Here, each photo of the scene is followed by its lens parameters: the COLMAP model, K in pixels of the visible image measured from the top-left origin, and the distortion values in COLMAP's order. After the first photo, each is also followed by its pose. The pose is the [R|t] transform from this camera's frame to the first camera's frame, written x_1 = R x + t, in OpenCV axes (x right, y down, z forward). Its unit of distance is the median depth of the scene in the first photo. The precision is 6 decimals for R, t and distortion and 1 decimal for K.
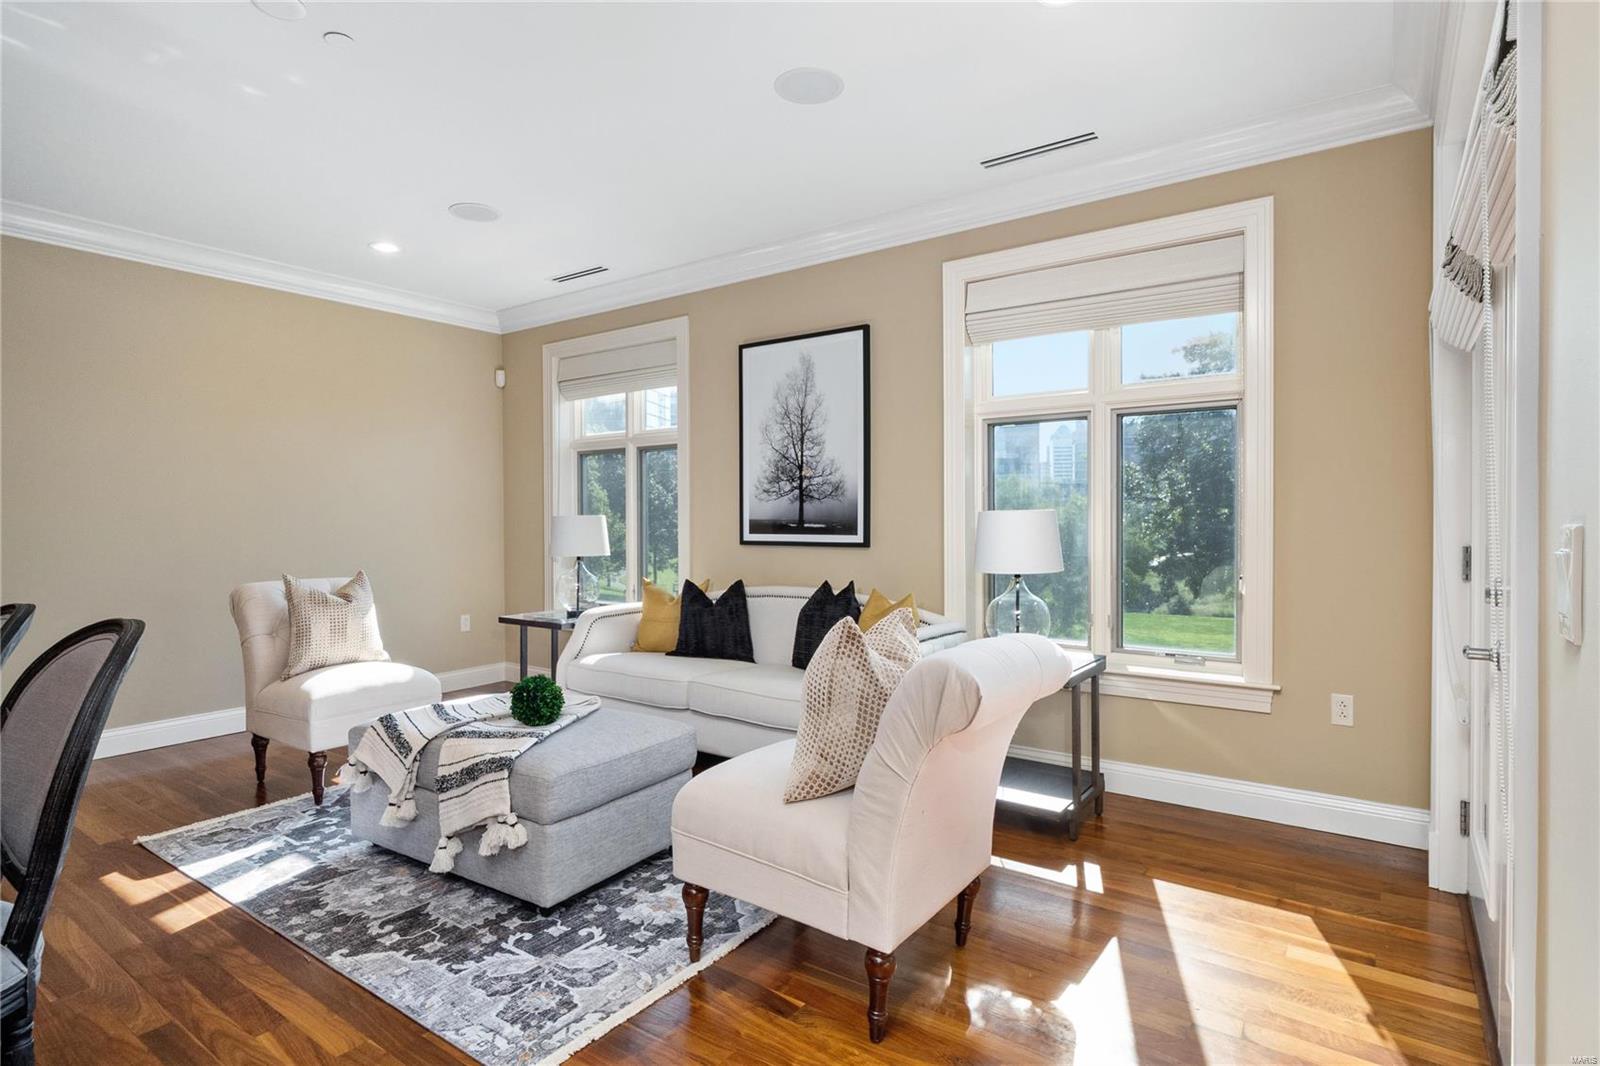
lens RADIAL K [[811.4, 0, 800.0], [0, 811.4, 533.0], [0, 0, 1]] dist [-0.012579, 0.002029]
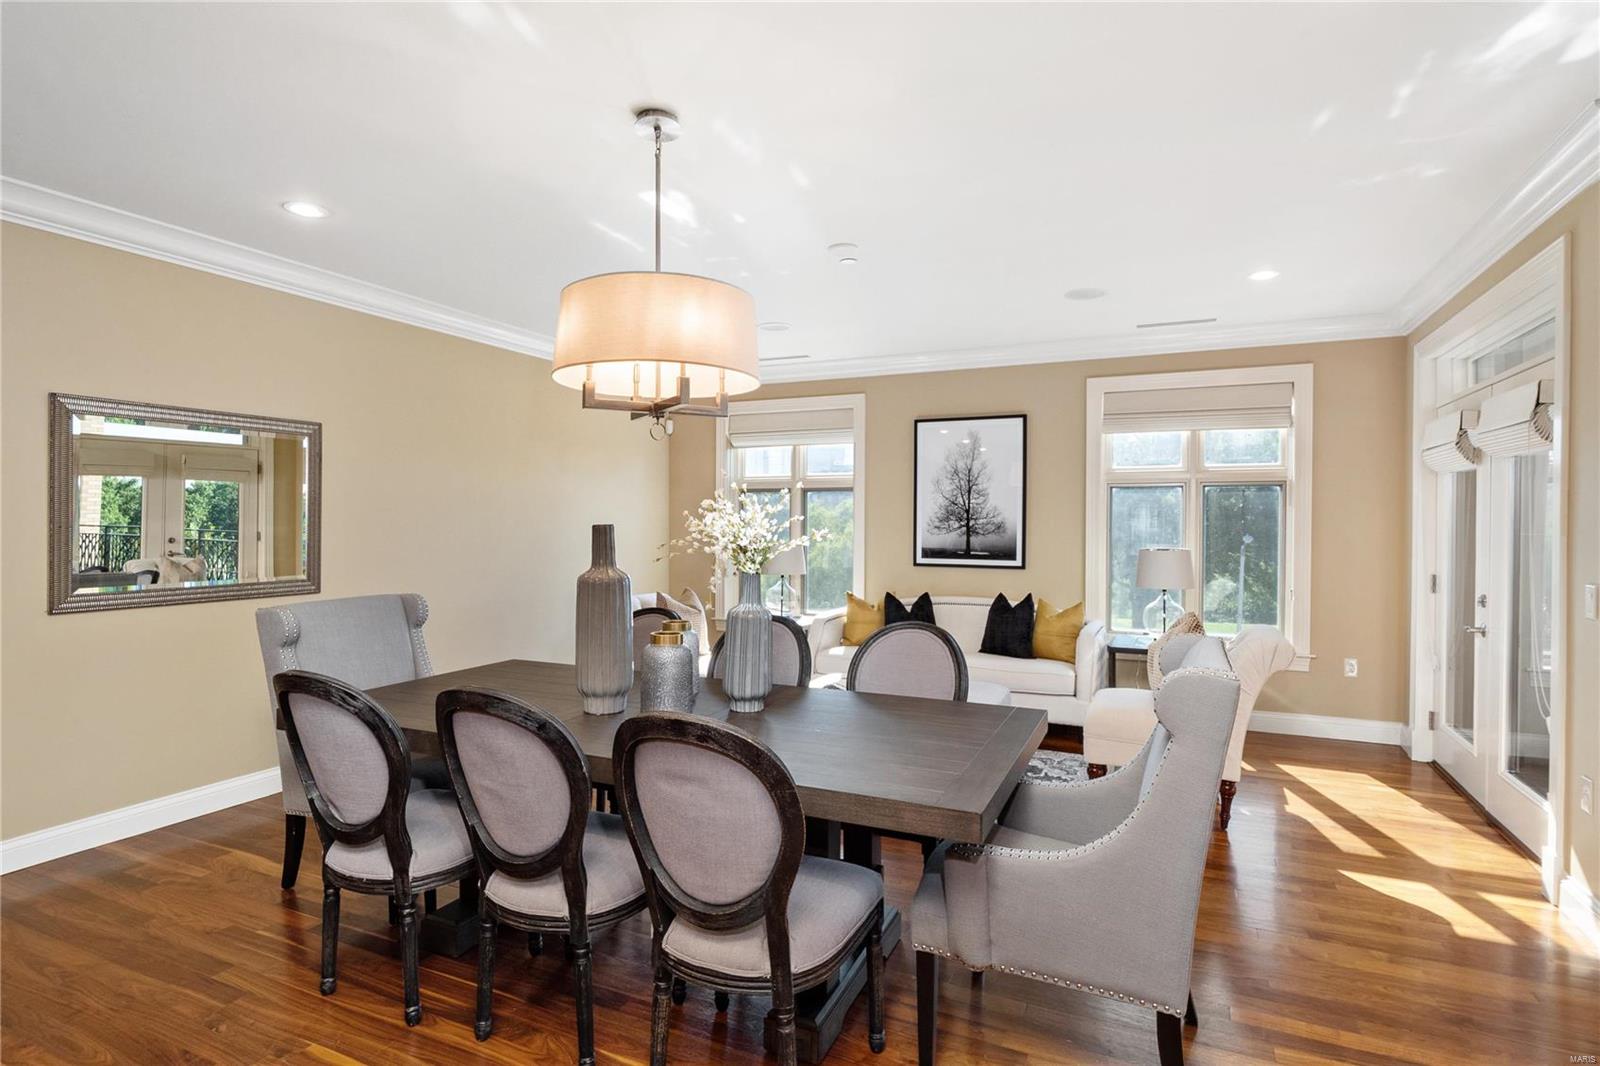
lens RADIAL K [[811.4, 0, 800.0], [0, 811.4, 533.0], [0, 0, 1]] dist [-0.012579, 0.002029]
pose [[0.982622, 0.008783, 0.185409, -0.559123], [-0.007490, 0.999942, -0.007674, -0.031629], [-0.185465, 0.006152, 0.982632, -0.327590]]
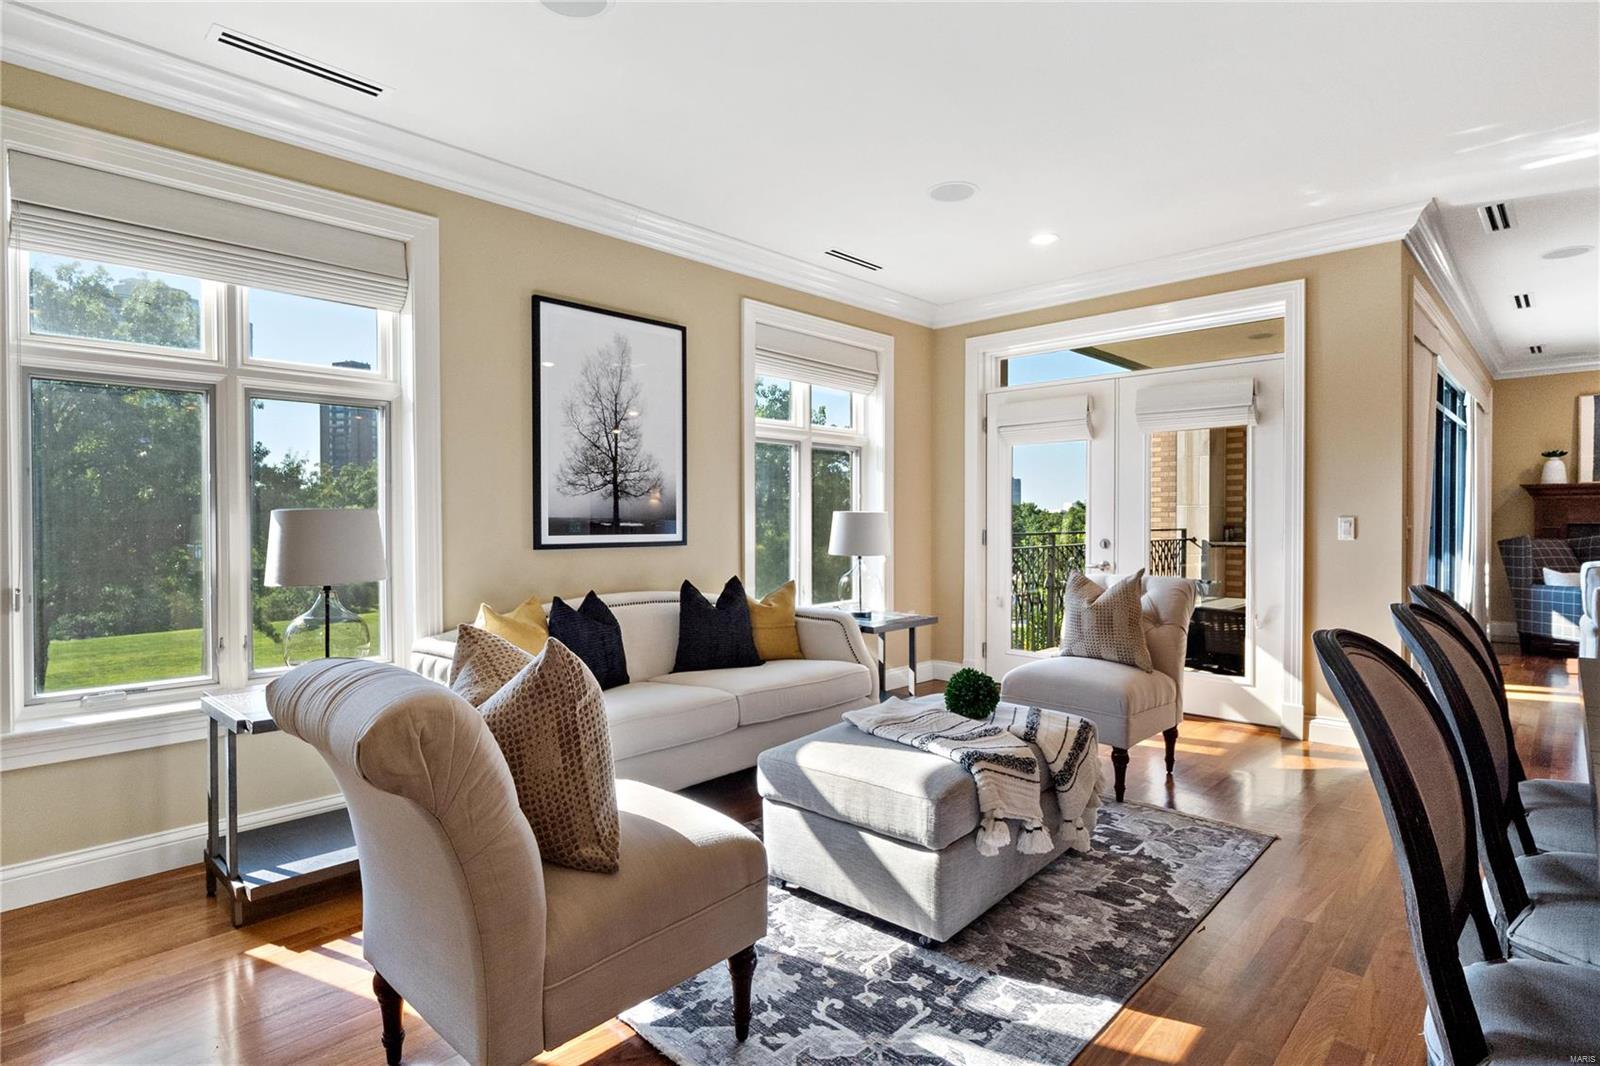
lens RADIAL K [[811.4, 0, 800.0], [0, 811.4, 533.0], [0, 0, 1]] dist [-0.012579, 0.002029]
pose [[0.152034, -0.010614, 0.988318, -0.878433], [0.020835, 0.999755, 0.007532, -0.002640], [-0.988156, 0.019447, 0.152218, 0.686421]]
